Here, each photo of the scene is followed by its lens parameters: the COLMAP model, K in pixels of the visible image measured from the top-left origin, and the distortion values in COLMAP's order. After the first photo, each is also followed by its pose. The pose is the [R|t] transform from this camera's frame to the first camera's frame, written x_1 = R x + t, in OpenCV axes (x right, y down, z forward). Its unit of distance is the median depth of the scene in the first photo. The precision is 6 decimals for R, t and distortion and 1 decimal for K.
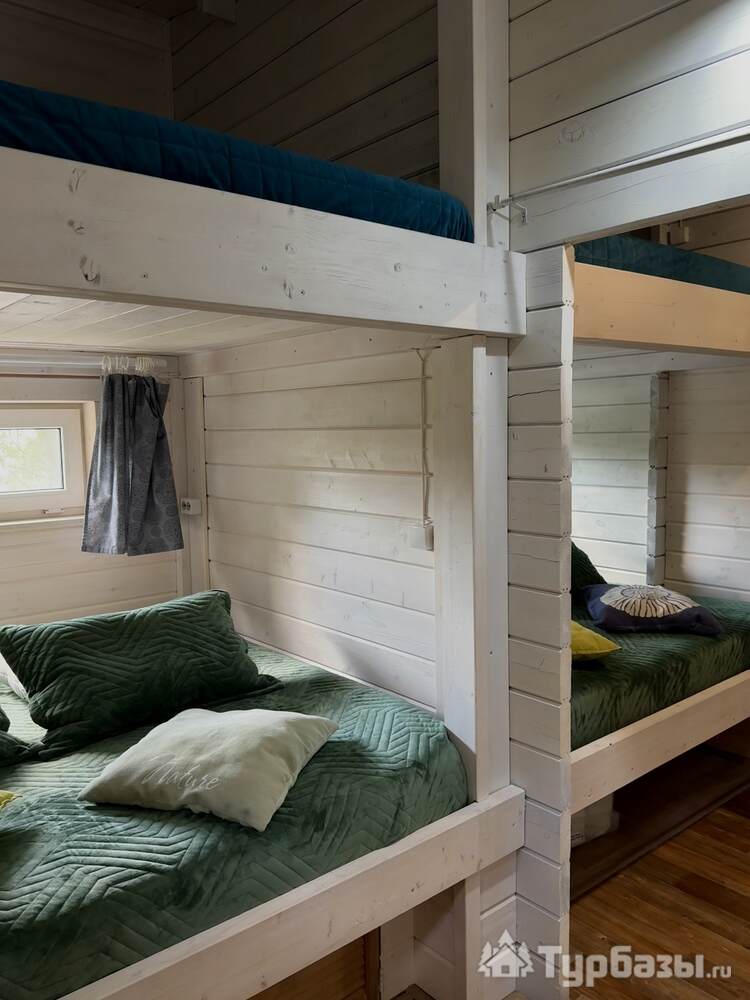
lens RADIAL K [[763.5, 0, 374.4], [0, 763.5, 493.0], [0, 0, 1]] dist [-0.026994, 0.003912]
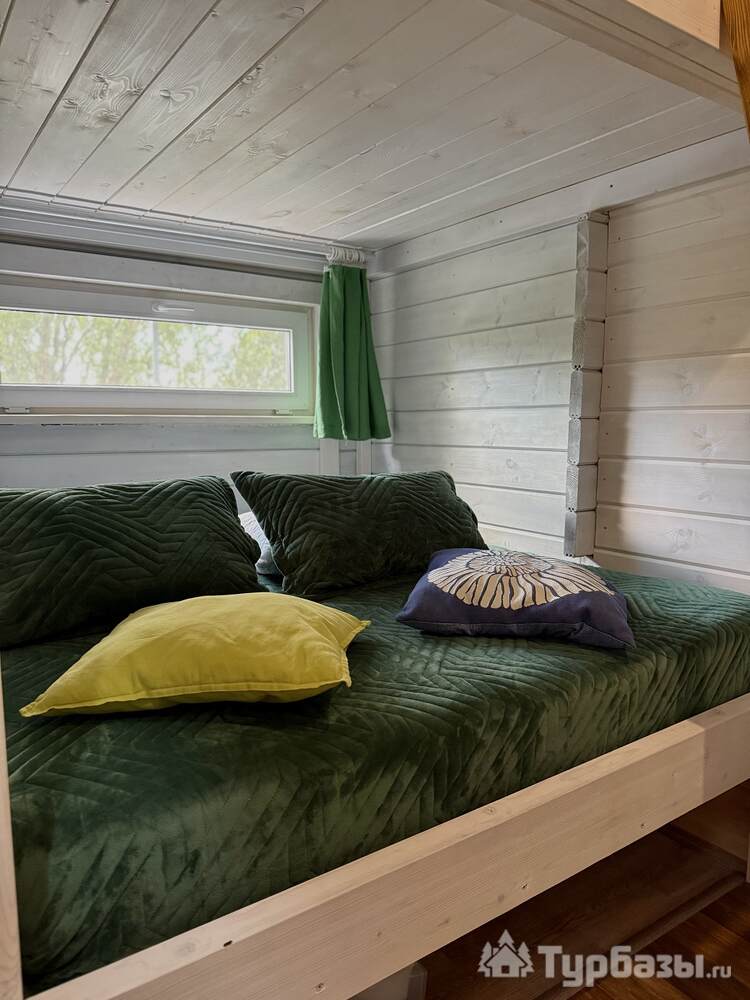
lens RADIAL K [[714.8, 0, 369.8], [0, 714.8, 506.4], [0, 0, 1]] dist [0.024523, -0.005538]
pose [[0.997276, 0.026824, -0.068711, 0.306979], [-0.023598, 0.998600, 0.047341, 0.071511], [0.069884, -0.045591, 0.996513, 0.504863]]
